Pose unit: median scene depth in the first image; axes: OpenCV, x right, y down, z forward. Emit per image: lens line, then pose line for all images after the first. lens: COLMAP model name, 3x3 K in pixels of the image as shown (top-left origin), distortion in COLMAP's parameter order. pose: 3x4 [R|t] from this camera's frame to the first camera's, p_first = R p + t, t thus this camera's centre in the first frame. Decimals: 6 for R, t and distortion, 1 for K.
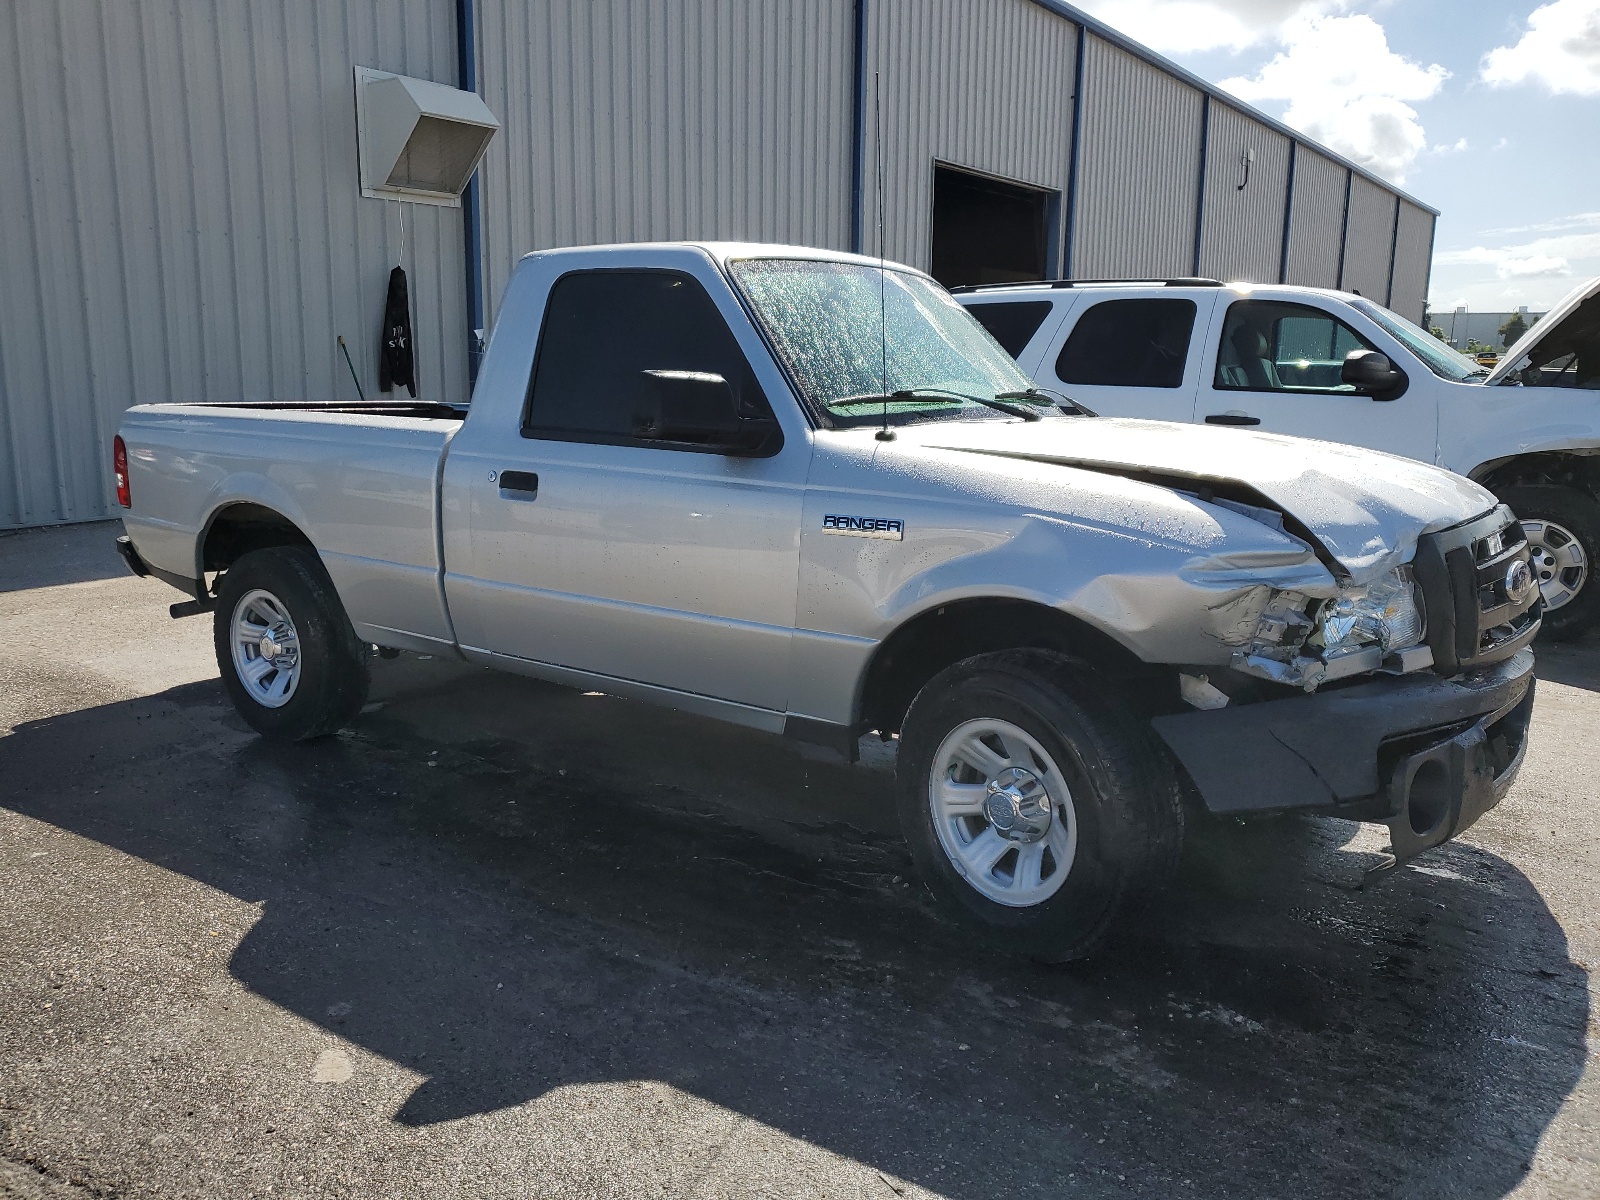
lens RADIAL K [[1269.1, 0, 777.0], [0, 1269.1, 602.6], [0, 0, 1]] dist [0.015889, 0.011151]
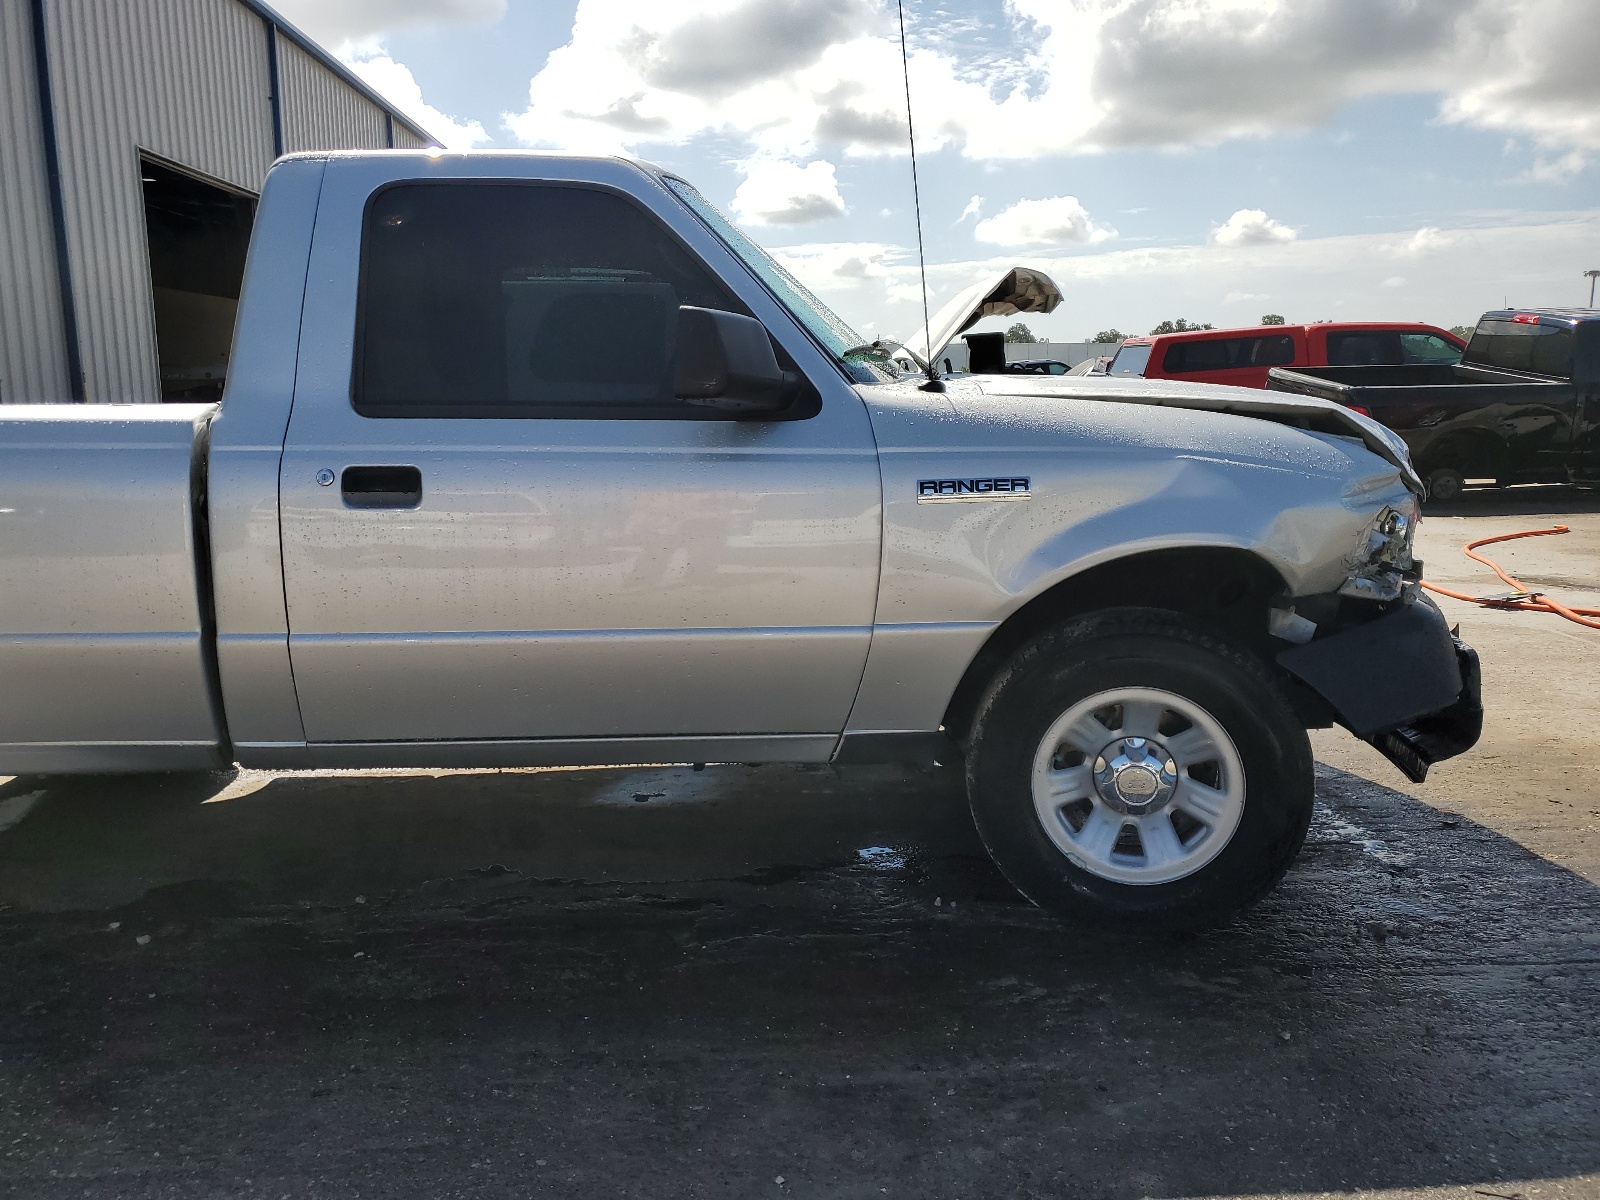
lens RADIAL K [[1269.1, 0, 777.0], [0, 1269.1, 602.6], [0, 0, 1]] dist [0.015889, 0.011151]
pose [[0.791166, -0.120853, 0.599542, -0.504641], [0.134489, 0.990666, 0.022220, -0.019572], [-0.596631, 0.063052, 0.800035, 0.367484]]
